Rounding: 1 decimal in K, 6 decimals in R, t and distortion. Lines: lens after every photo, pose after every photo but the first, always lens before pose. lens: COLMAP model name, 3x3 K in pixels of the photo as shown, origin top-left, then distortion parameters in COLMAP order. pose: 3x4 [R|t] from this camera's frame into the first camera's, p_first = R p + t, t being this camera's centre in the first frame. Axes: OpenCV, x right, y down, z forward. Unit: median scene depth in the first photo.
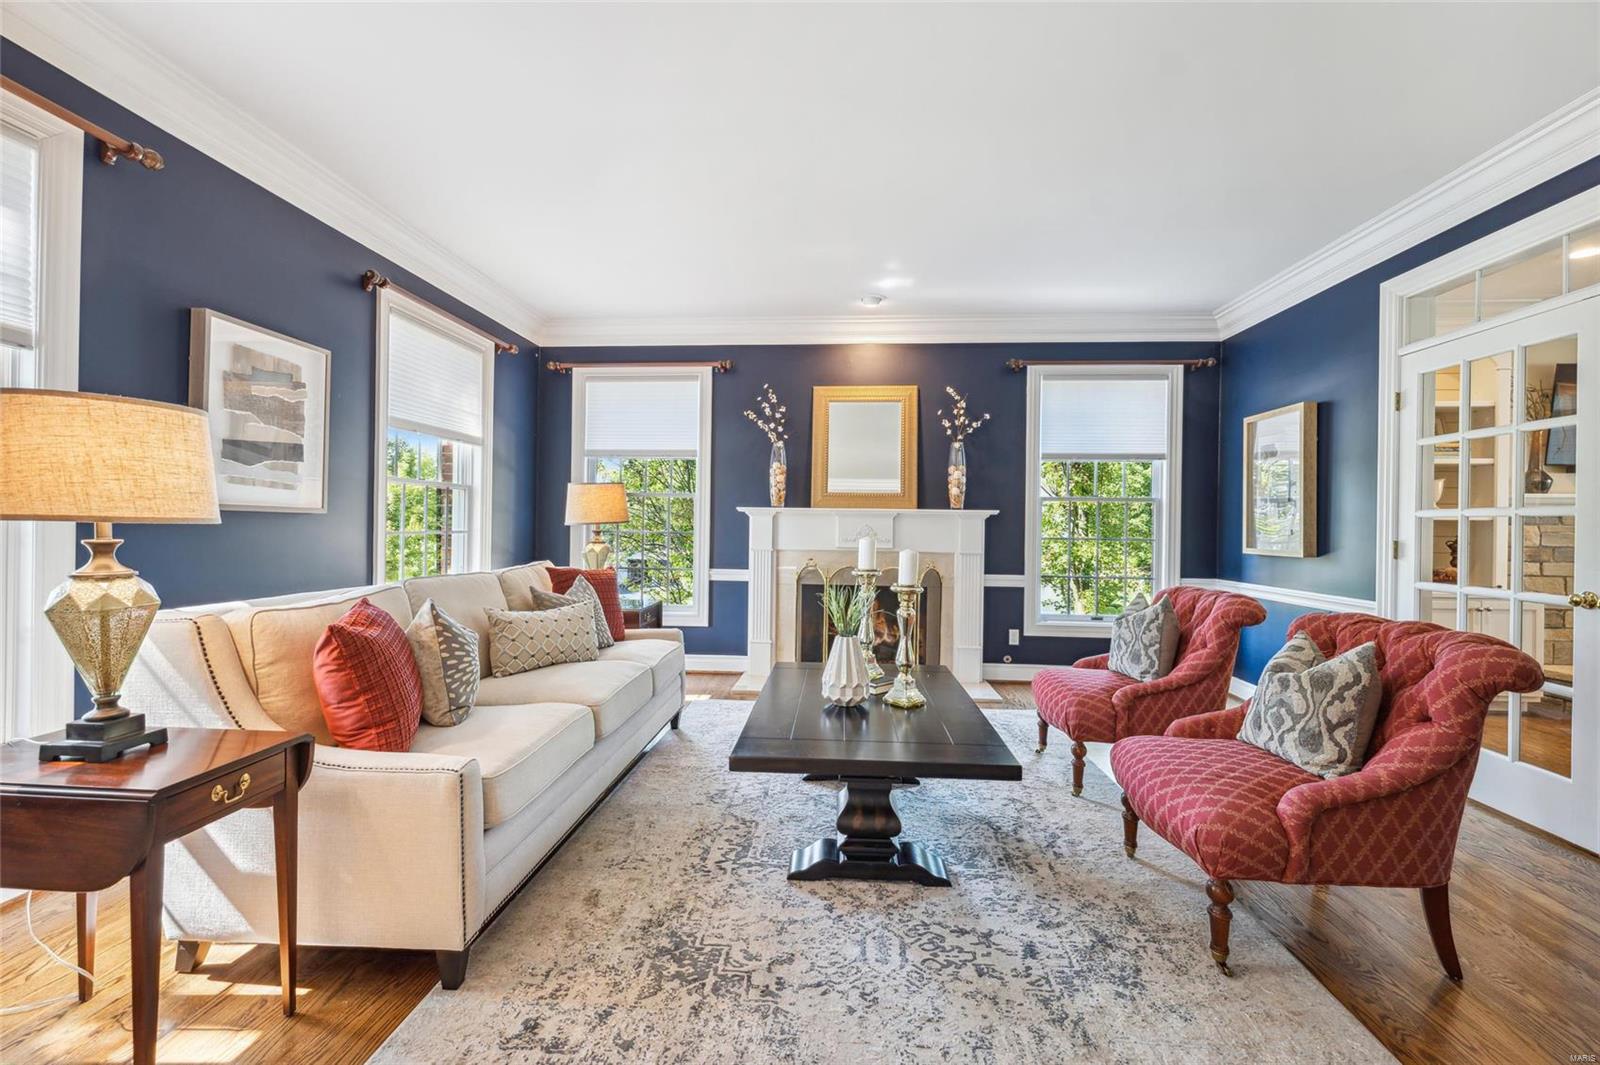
lens RADIAL K [[658.5, 0, 793.6], [0, 658.5, 531.8], [0, 0, 1]] dist [0.001972, 0.000427]
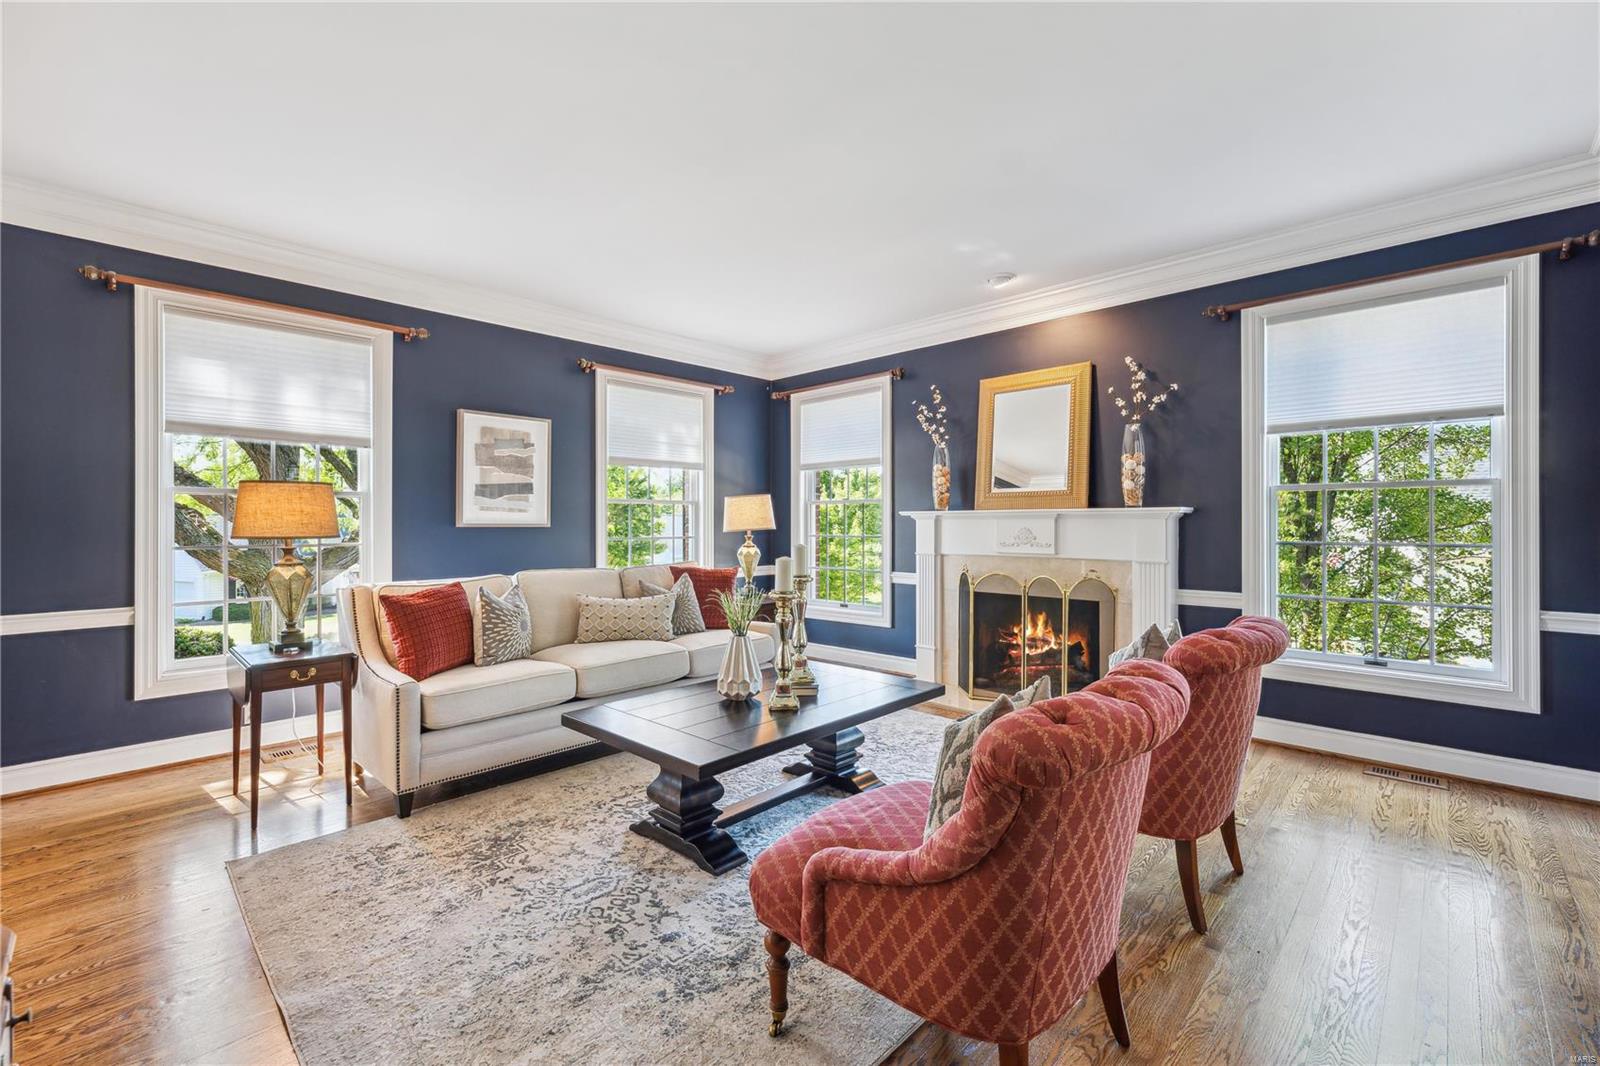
lens RADIAL K [[662.4, 0, 792.9], [0, 662.4, 527.9], [0, 0, 1]] dist [0.002942, -0.000008]
pose [[0.777262, -0.011628, -0.629069, 0.434232], [0.008334, 0.999932, -0.008185, -0.005409], [0.629122, 0.001119, 0.777306, 0.105979]]
